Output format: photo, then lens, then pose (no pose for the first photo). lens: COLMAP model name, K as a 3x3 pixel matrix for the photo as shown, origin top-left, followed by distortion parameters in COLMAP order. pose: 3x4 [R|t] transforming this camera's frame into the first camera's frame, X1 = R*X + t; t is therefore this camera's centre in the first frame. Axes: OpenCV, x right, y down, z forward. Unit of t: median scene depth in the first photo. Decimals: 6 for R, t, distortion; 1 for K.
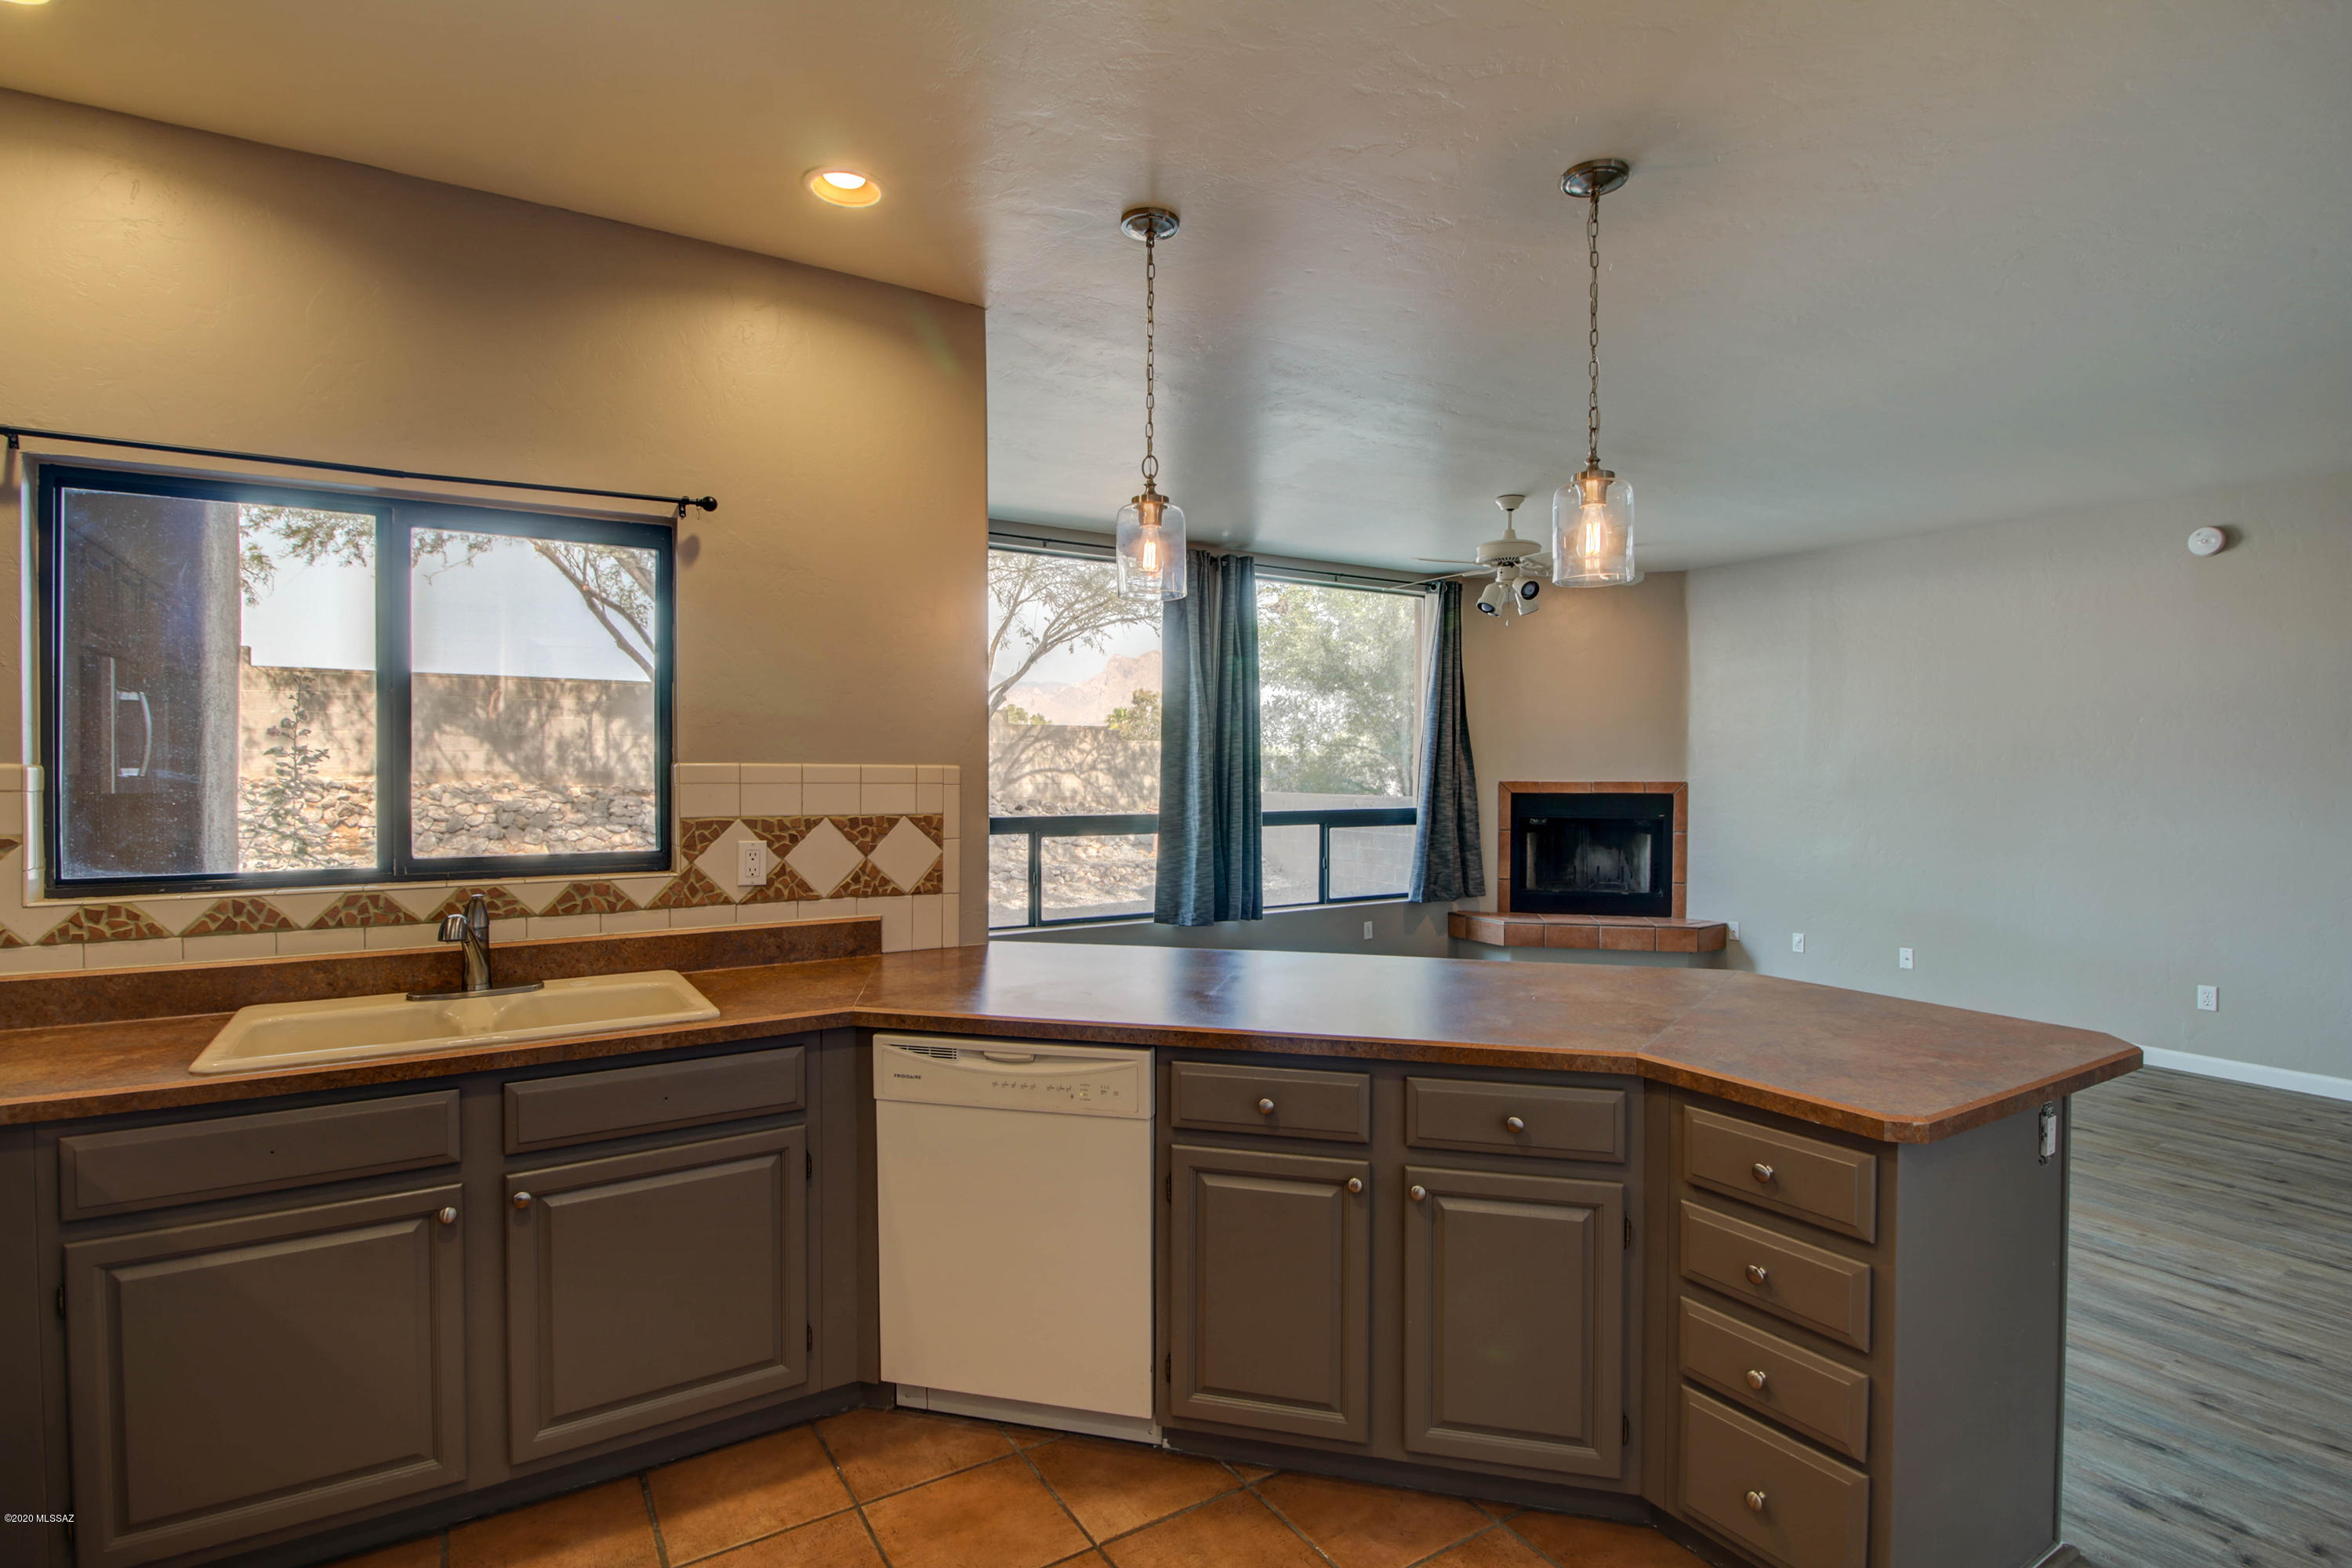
lens RADIAL K [[1161.3, 0, 1078.5], [0, 1161.3, 768.2], [0, 0, 1]] dist [-0.012131, -0.000646]
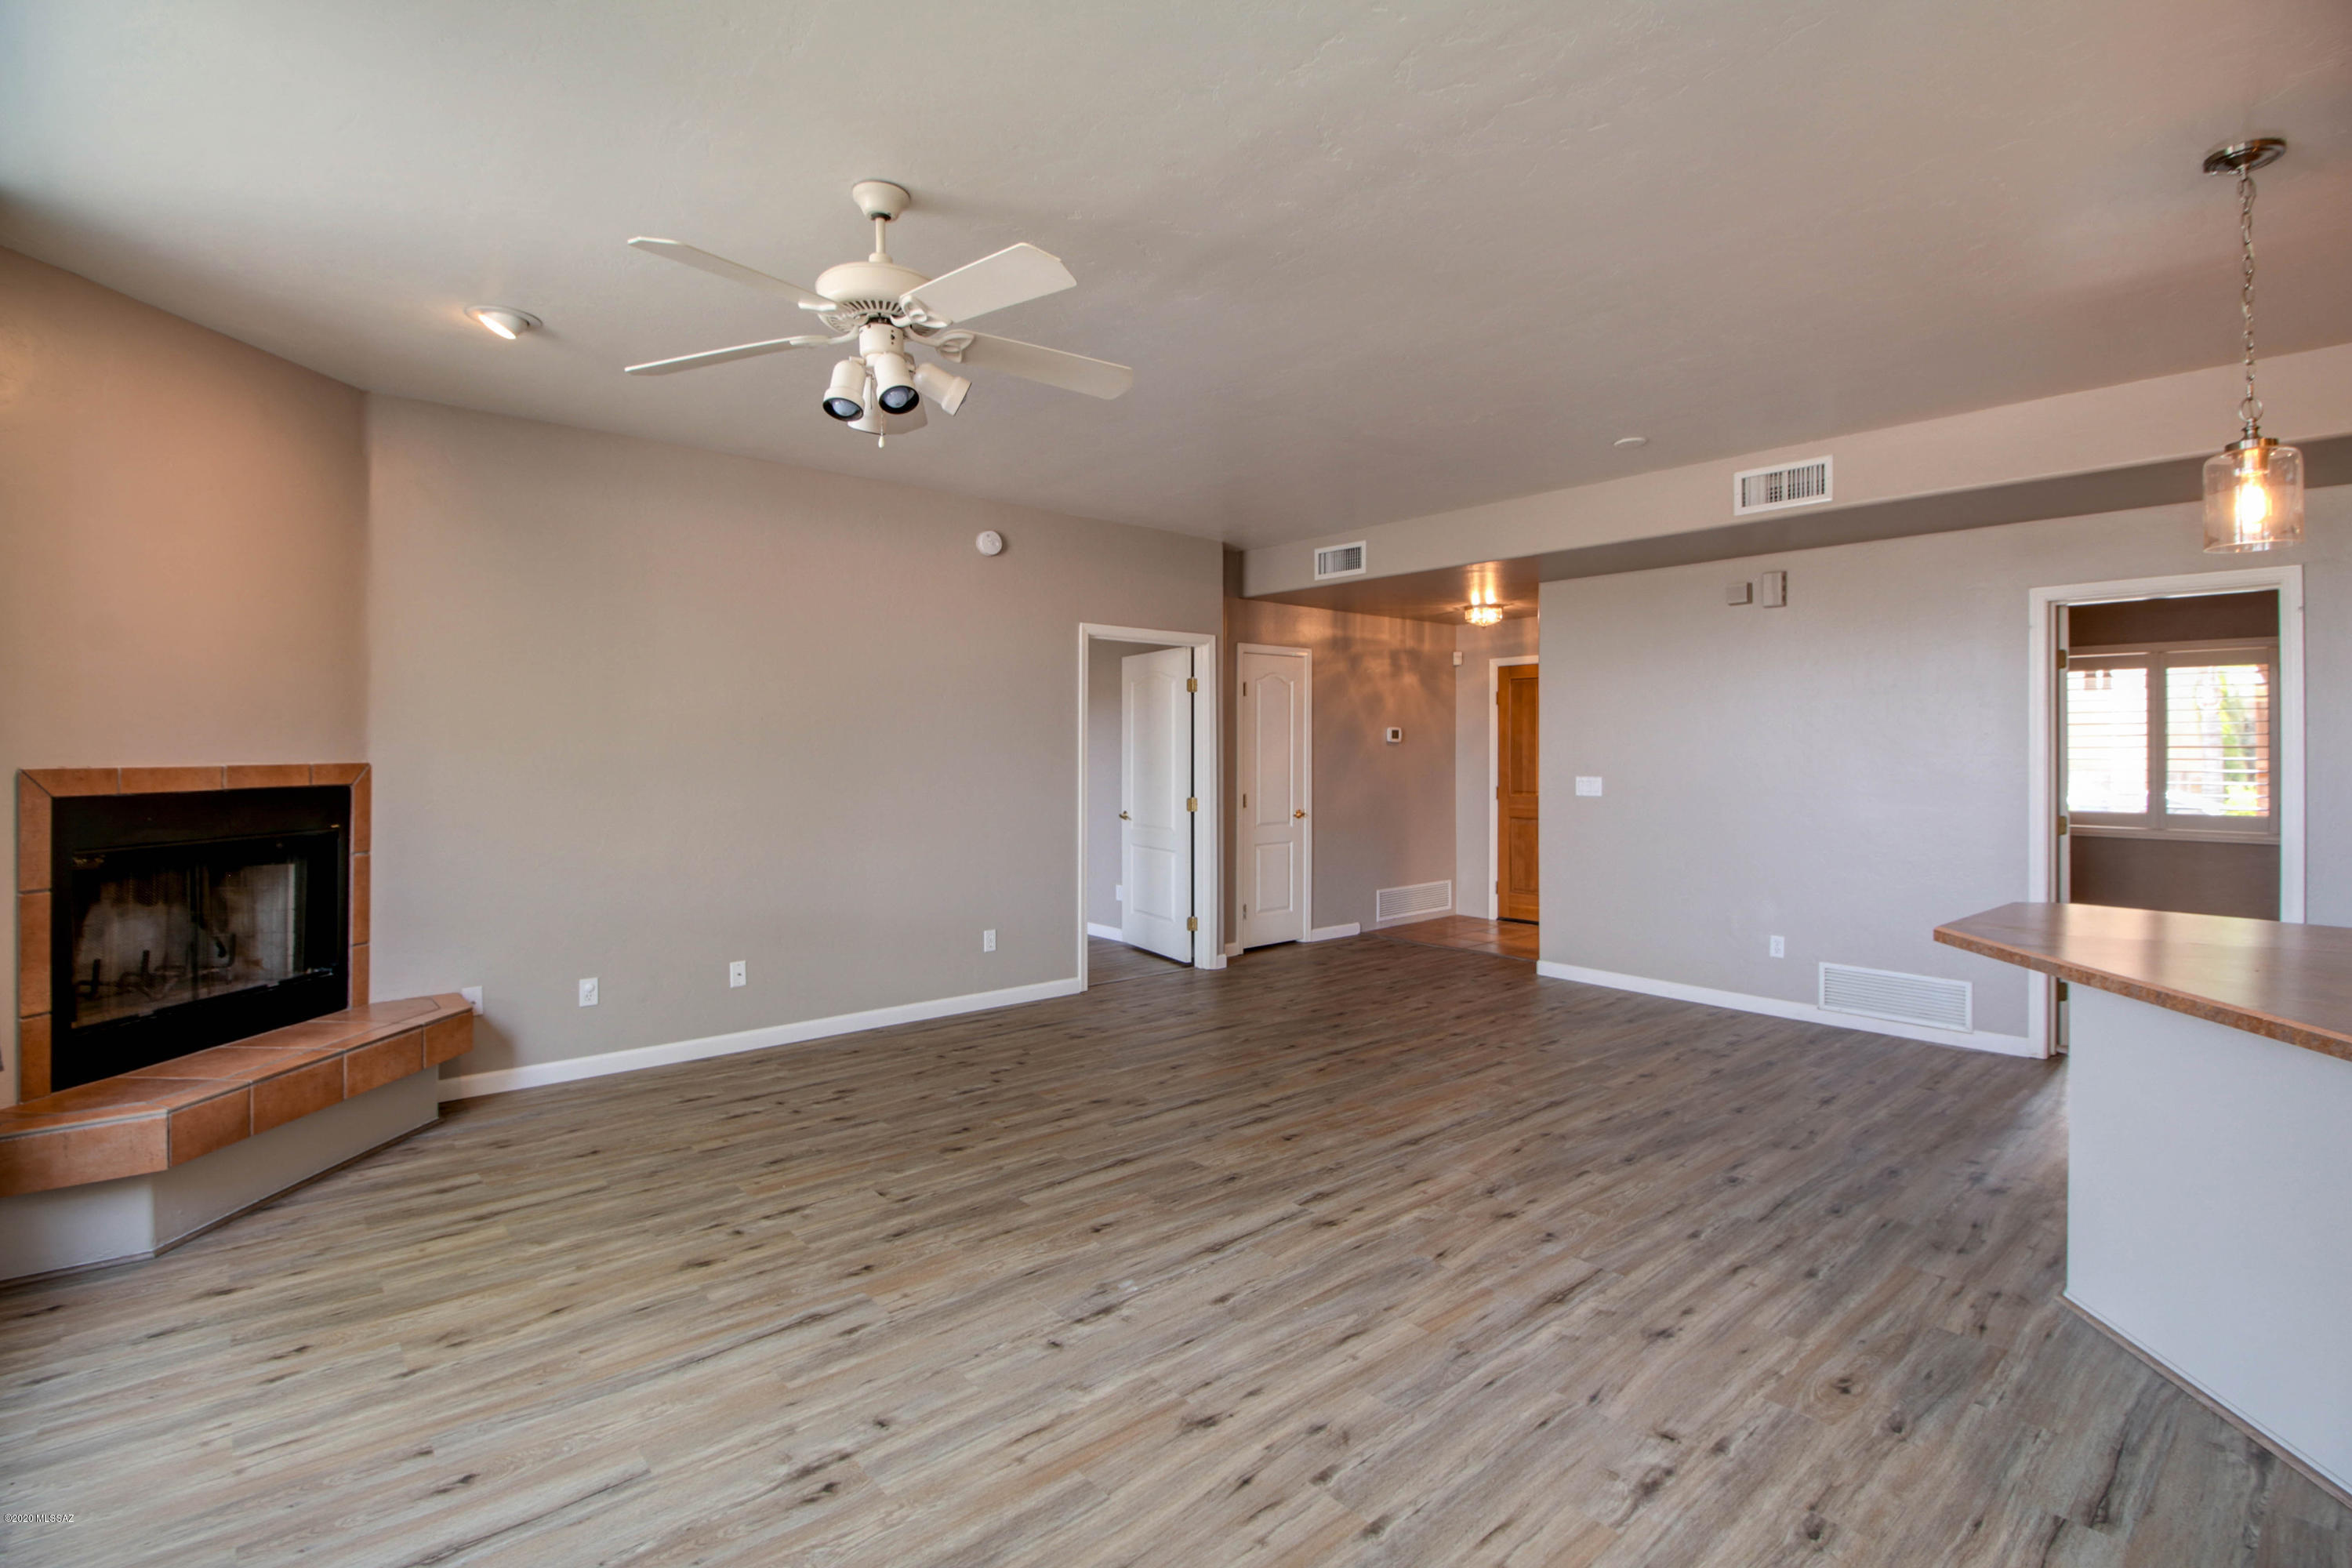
lens RADIAL K [[1062.9, 0, 1256.6], [0, 1062.9, 754.9], [0, 0, 1]] dist [-0.001503, -0.003425]
pose [[-0.229043, -0.004638, 0.973405, -0.200993], [0.001772, 0.999985, 0.005182, 0.013273], [-0.973415, 0.002912, -0.229031, 1.685821]]
